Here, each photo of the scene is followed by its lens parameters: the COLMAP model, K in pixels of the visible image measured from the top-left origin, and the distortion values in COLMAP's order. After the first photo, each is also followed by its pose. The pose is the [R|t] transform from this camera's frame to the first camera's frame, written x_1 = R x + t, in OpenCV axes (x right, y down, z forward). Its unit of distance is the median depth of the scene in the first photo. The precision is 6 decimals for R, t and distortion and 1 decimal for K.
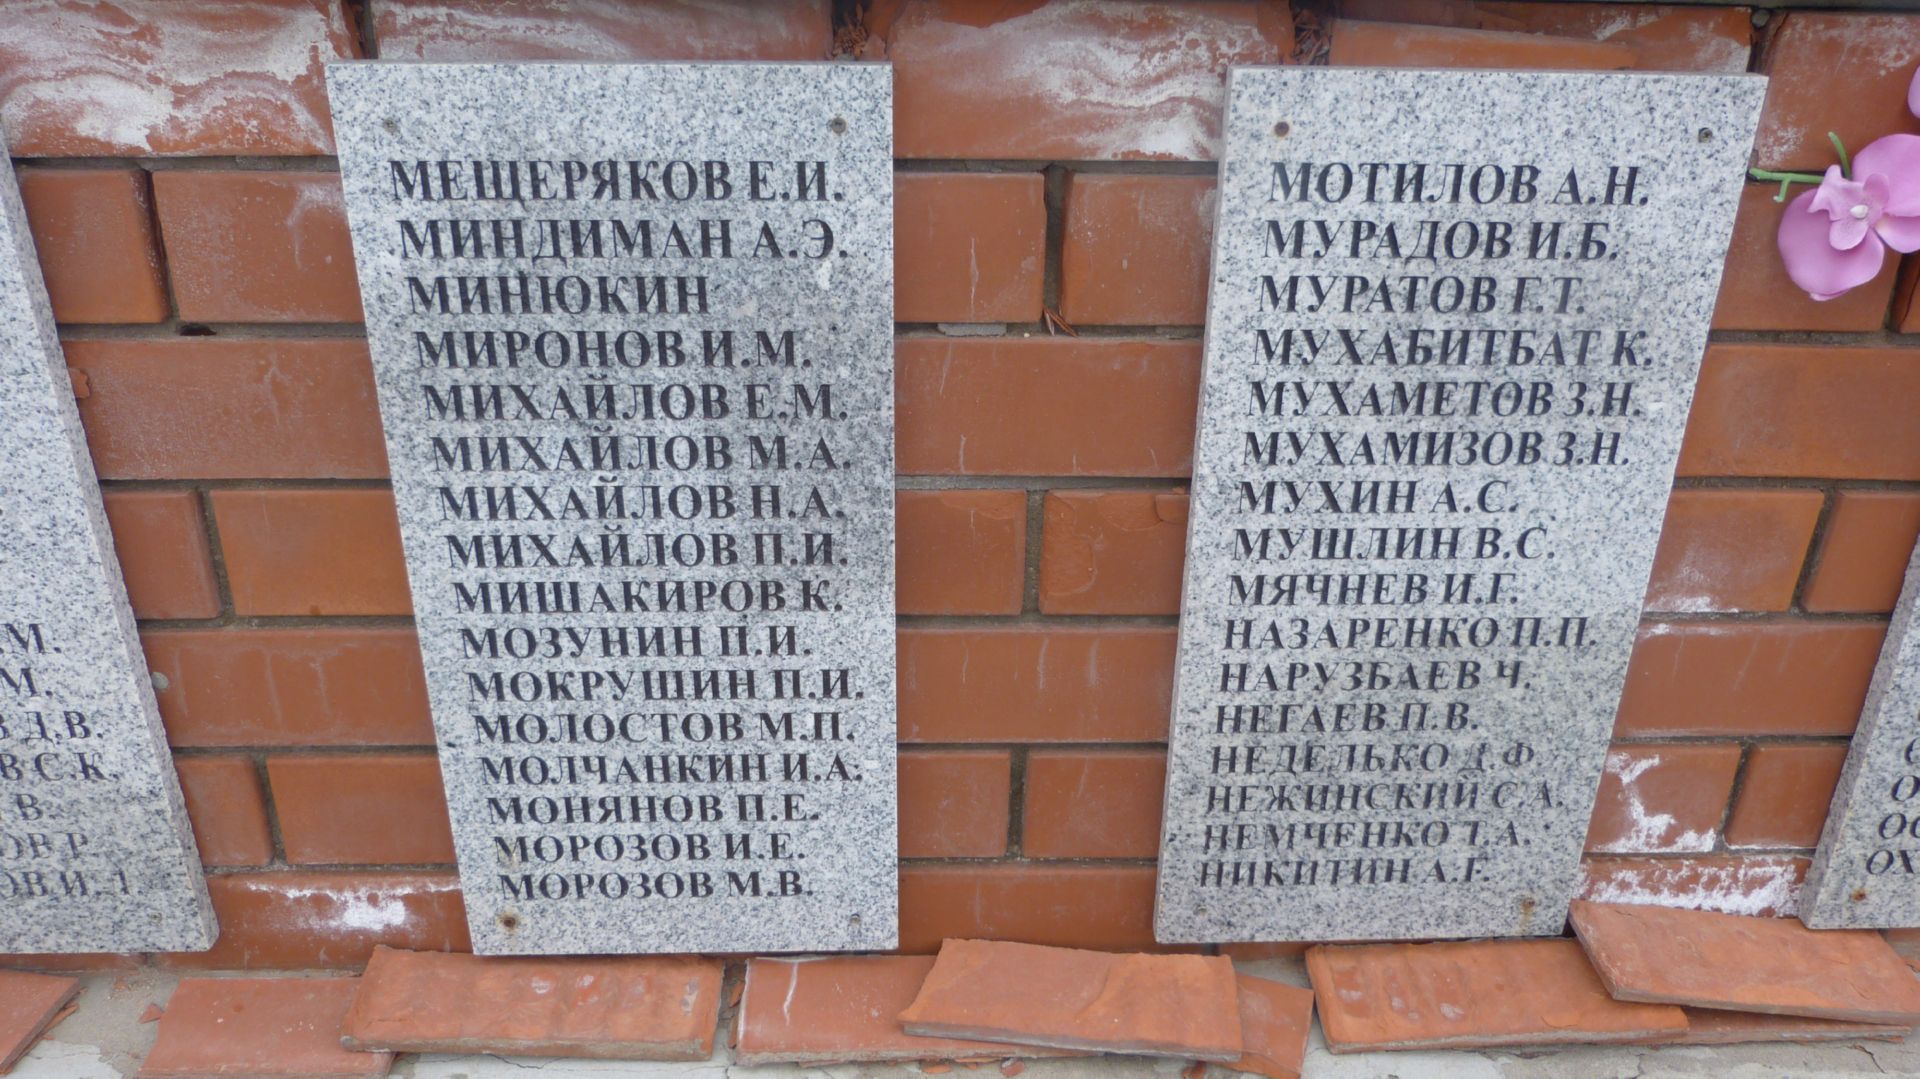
lens RADIAL K [[1416.9, 0, 965.9], [0, 1416.9, 530.5], [0, 0, 1]] dist [-0.036624, 0.024835]
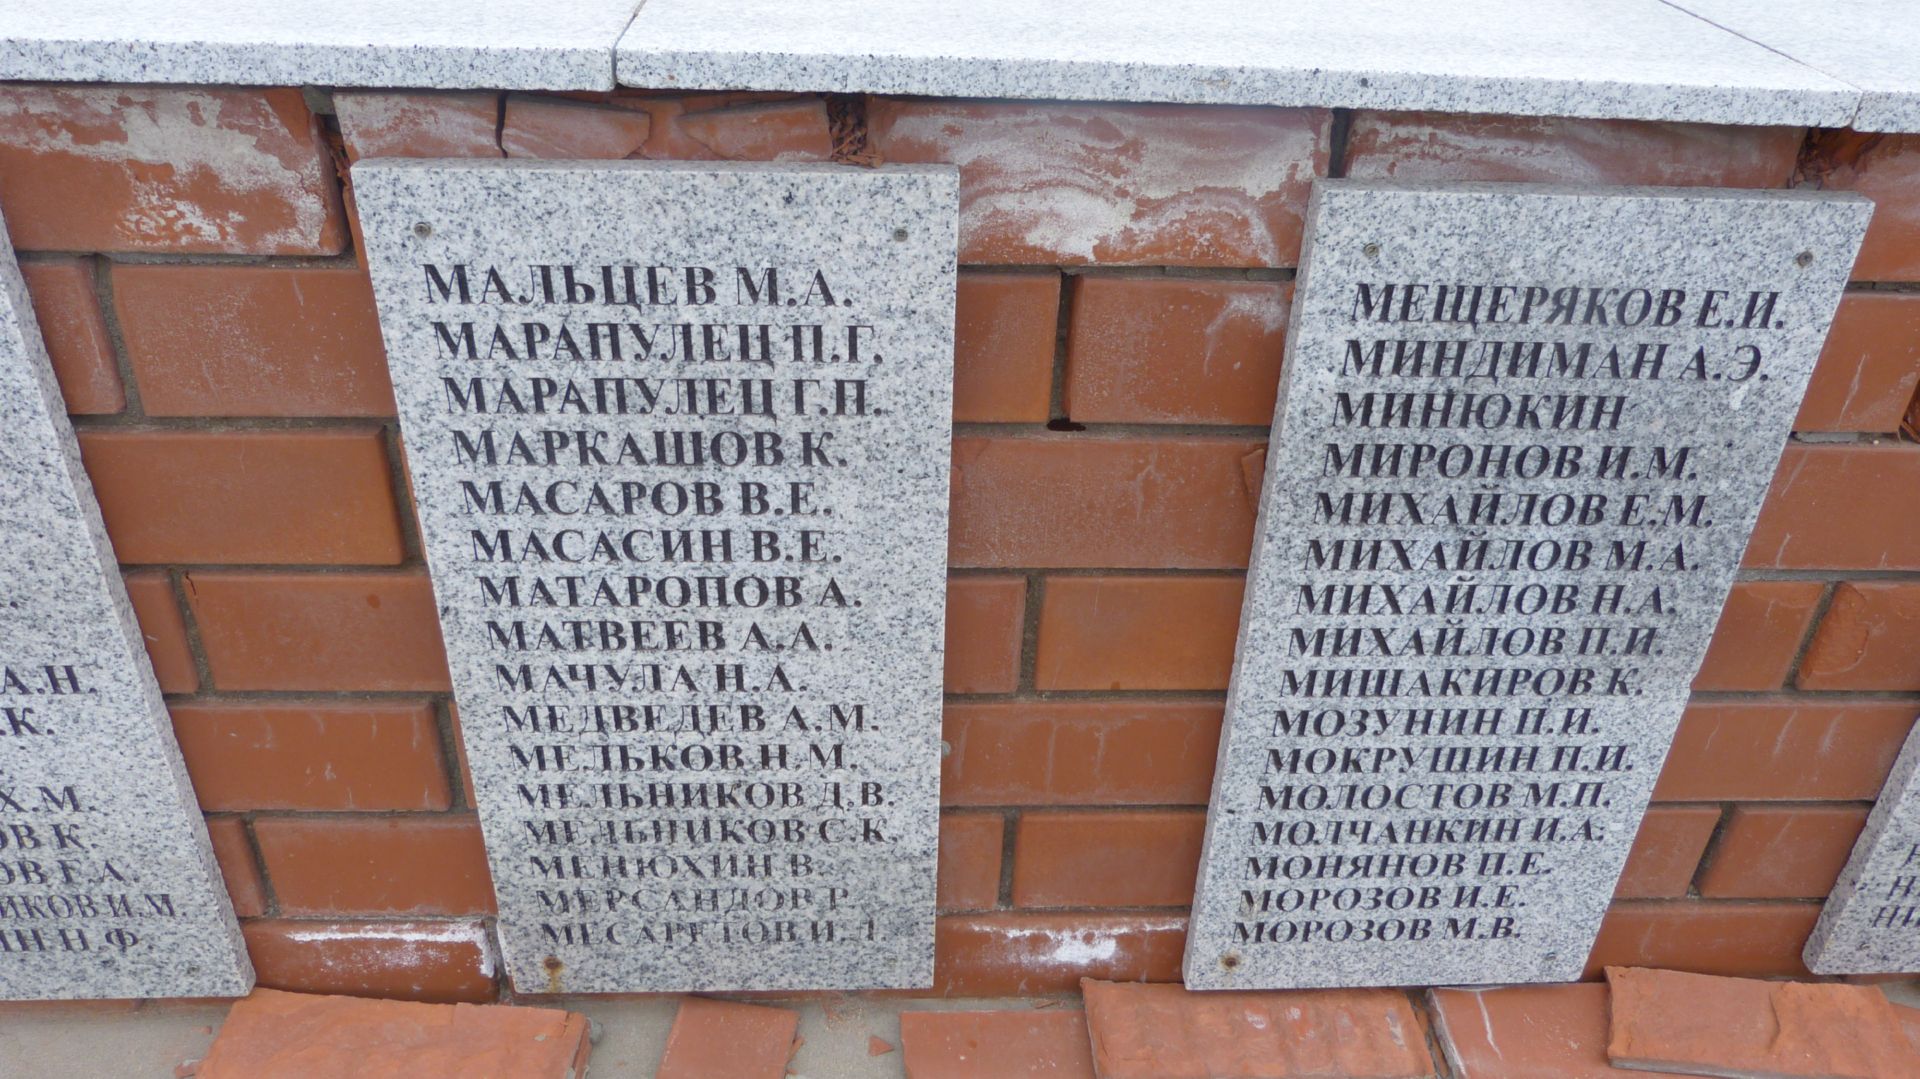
lens RADIAL K [[1416.9, 0, 960.9], [0, 1416.9, 530.7], [0, 0, 1]] dist [-0.036624, 0.024835]
pose [[0.999580, 0.013766, 0.025482, -0.617386], [-0.016714, 0.992712, 0.119348, -0.178118], [-0.023653, -0.119724, 0.992525, 0.008274]]
